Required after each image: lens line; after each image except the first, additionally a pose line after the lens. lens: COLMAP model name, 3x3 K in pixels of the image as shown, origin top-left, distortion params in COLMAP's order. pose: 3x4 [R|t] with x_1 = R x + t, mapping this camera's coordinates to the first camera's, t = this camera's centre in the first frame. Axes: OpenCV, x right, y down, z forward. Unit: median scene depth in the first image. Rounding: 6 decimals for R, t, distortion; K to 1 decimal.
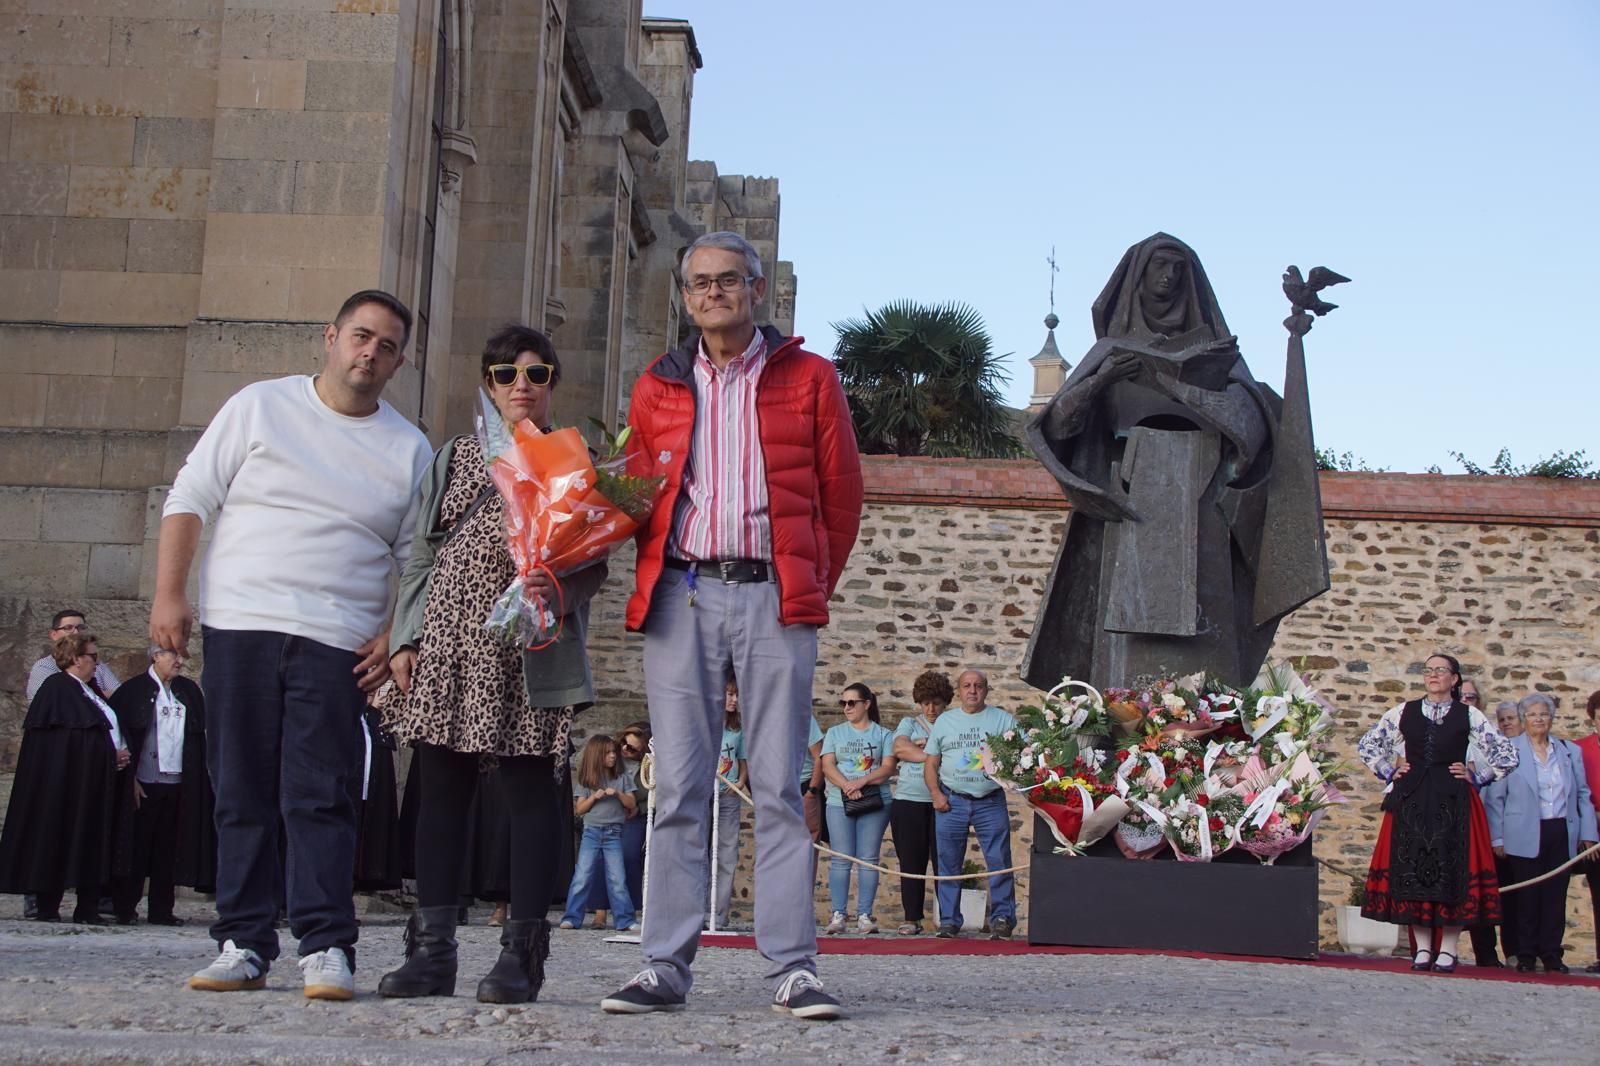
lens RADIAL K [[2392.1, 0, 781.8], [0, 2392.1, 547.9], [0, 0, 1]] dist [0.050513, 0.497106]
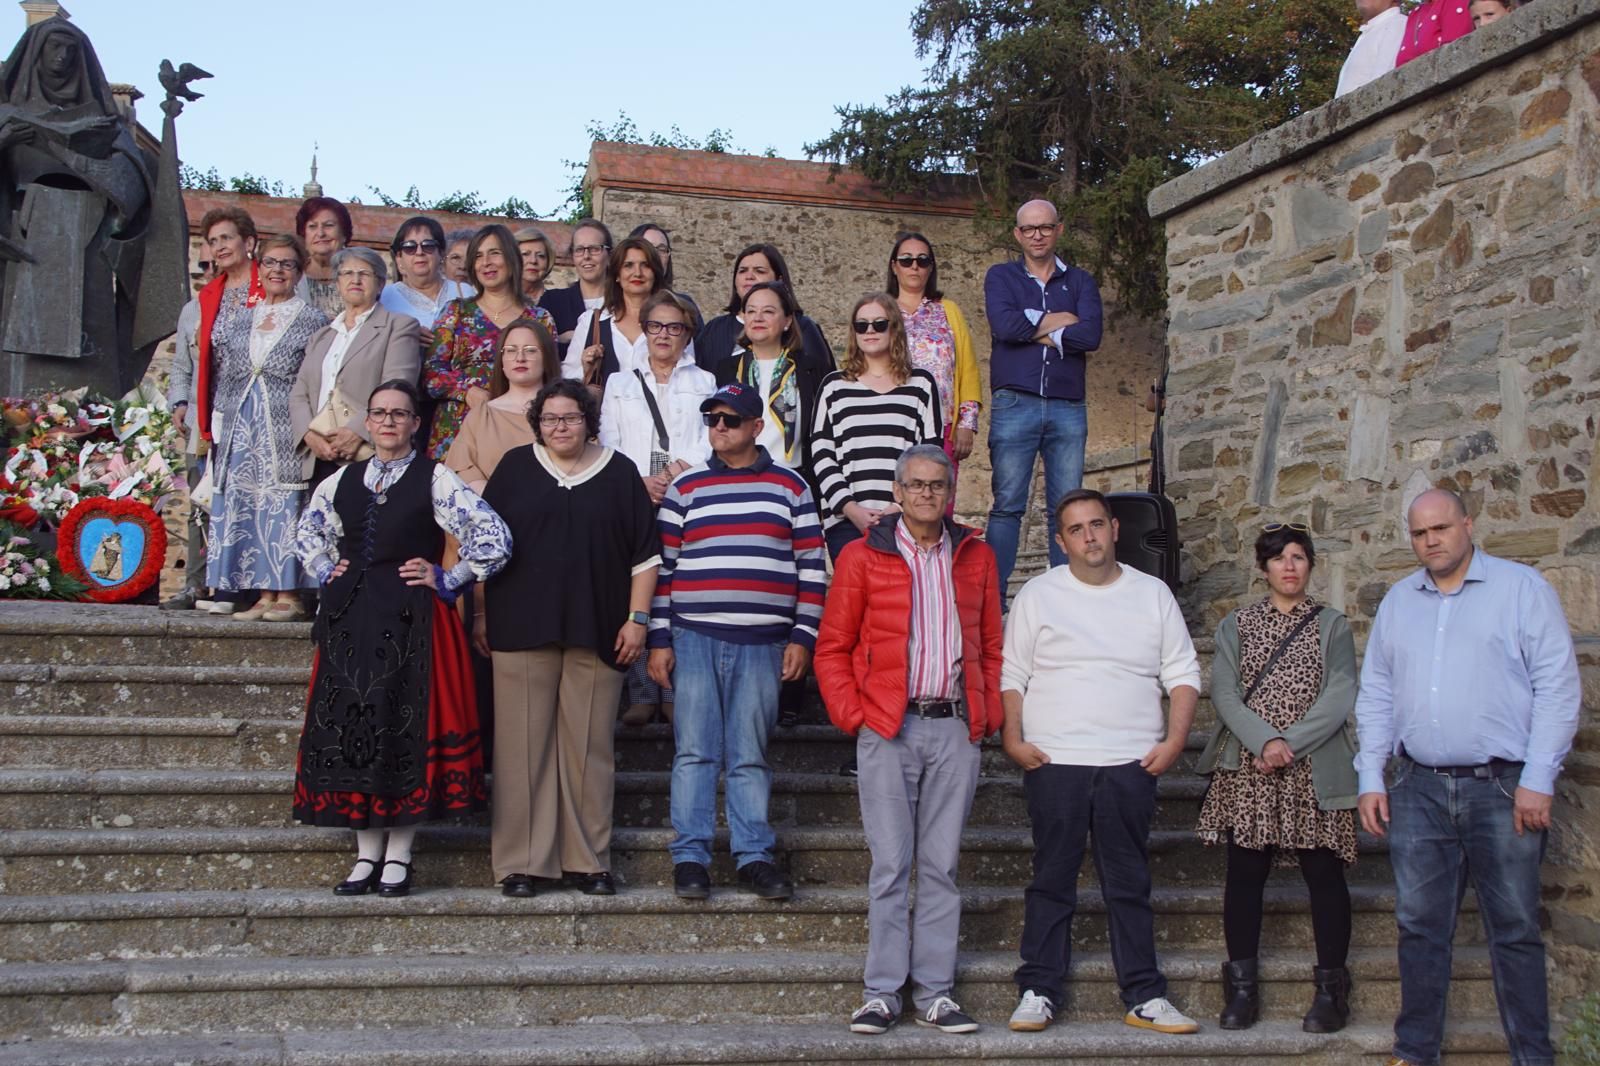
lens RADIAL K [[2586.1, 0, 804.0], [0, 2586.1, 557.5], [0, 0, 1]] dist [0.069730, 0.711085]
pose [[0.926138, -0.004966, 0.377151, 0.003341], [-0.044067, 0.991641, 0.121269, -0.024155], [-0.374601, -0.128931, 0.918178, -0.237294]]
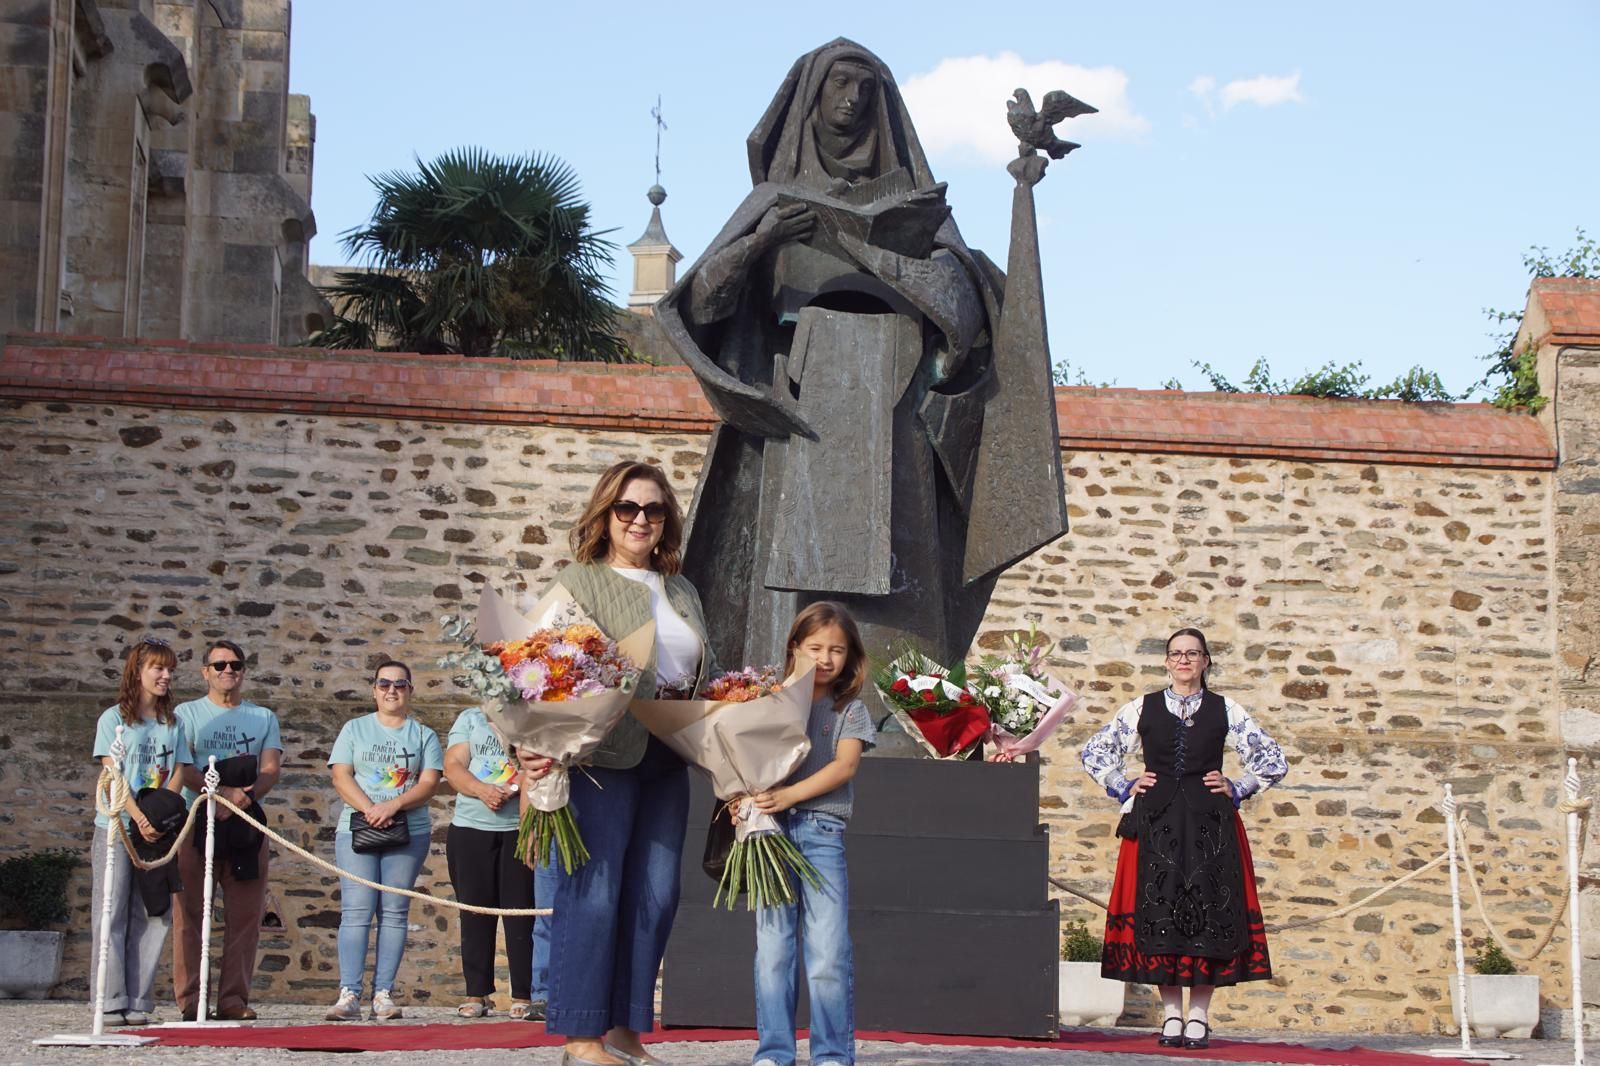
lens RADIAL K [[3143.7, 0, 797.2], [0, 3143.7, 547.5], [0, 0, 1]] dist [0.246506, 0.815886]
pose [[0.987407, 0.003972, 0.158150, -0.003107], [-0.006487, 0.999861, 0.015389, 0.004368], [-0.158067, -0.016222, 0.987295, 0.036548]]
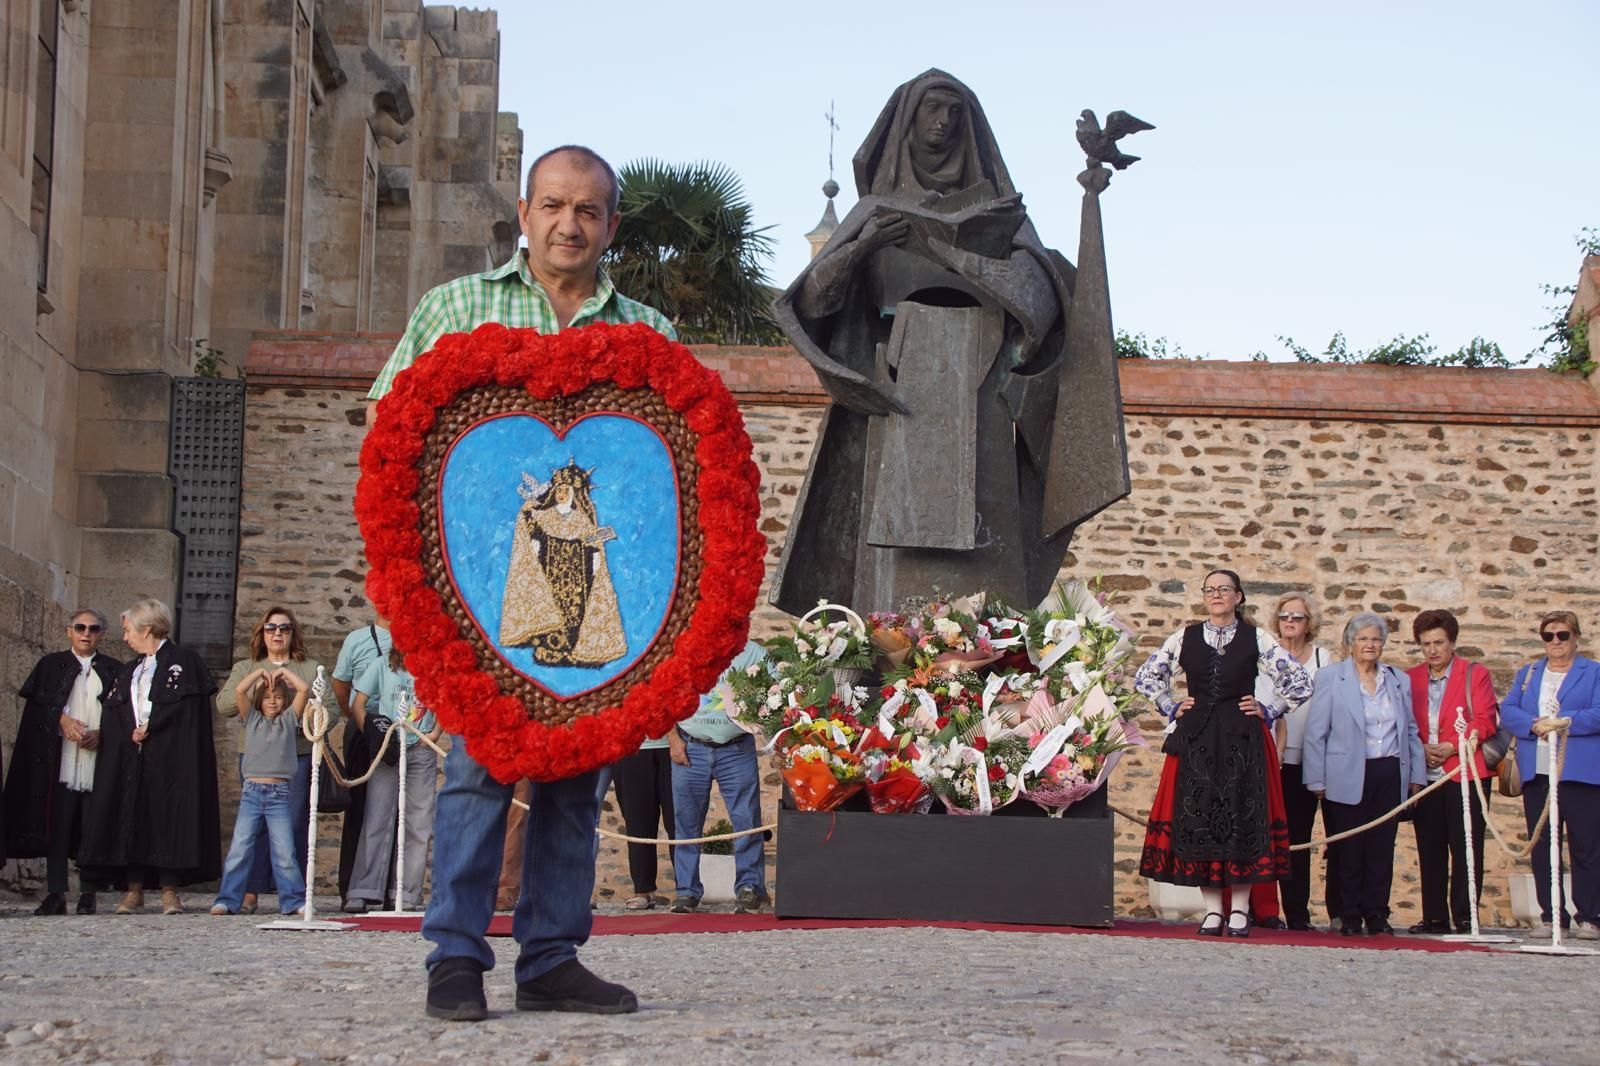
lens RADIAL K [[2805.5, 0, 788.5], [0, 2805.5, 552.2], [0, 0, 1]] dist [0.144037, 0.778556]
pose [[0.995443, -0.009618, 0.094870, 0.007659], [0.006431, 0.999406, 0.033845, 0.002035], [-0.095139, -0.033081, 0.994914, 0.012301]]
